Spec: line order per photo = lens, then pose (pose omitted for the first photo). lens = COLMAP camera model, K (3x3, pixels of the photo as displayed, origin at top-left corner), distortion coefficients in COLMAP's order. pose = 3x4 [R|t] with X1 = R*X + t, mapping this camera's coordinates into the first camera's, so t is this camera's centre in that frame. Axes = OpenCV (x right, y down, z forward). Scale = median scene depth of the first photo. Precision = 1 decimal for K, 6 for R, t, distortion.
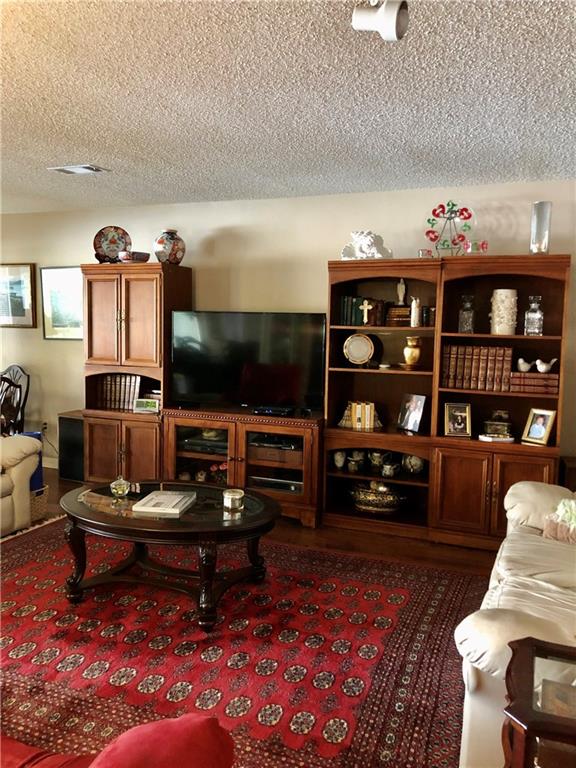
lens RADIAL K [[641.4, 0, 291.7], [0, 641.4, 382.7], [0, 0, 1]] dist [0.017324, -0.010412]
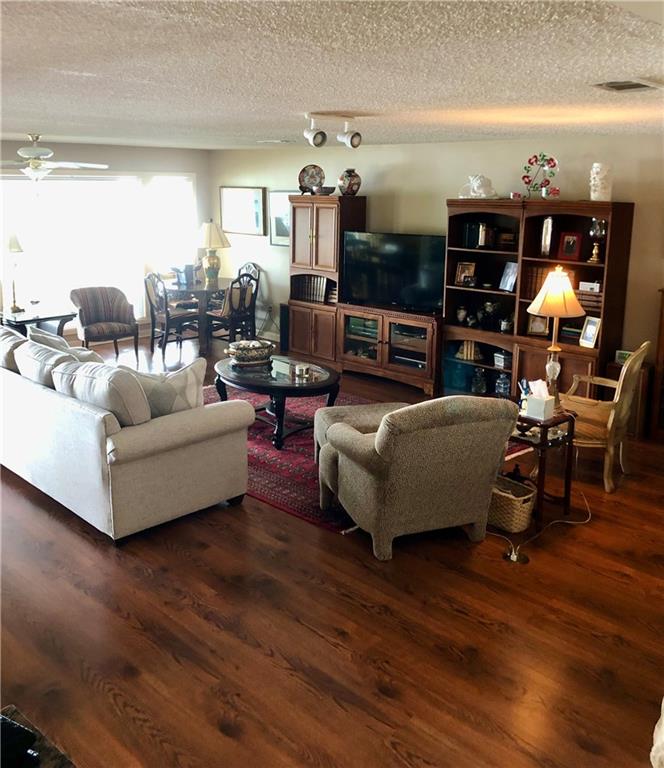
lens RADIAL K [[813.1, 0, 330.5], [0, 813.1, 384.1], [0, 0, 1]] dist [0.085842, 0.000000]
pose [[0.924764, 0.094808, -0.368542, 0.453948], [-0.040861, 0.987608, 0.151531, -0.051520], [0.378341, -0.125071, 0.917178, -0.650167]]
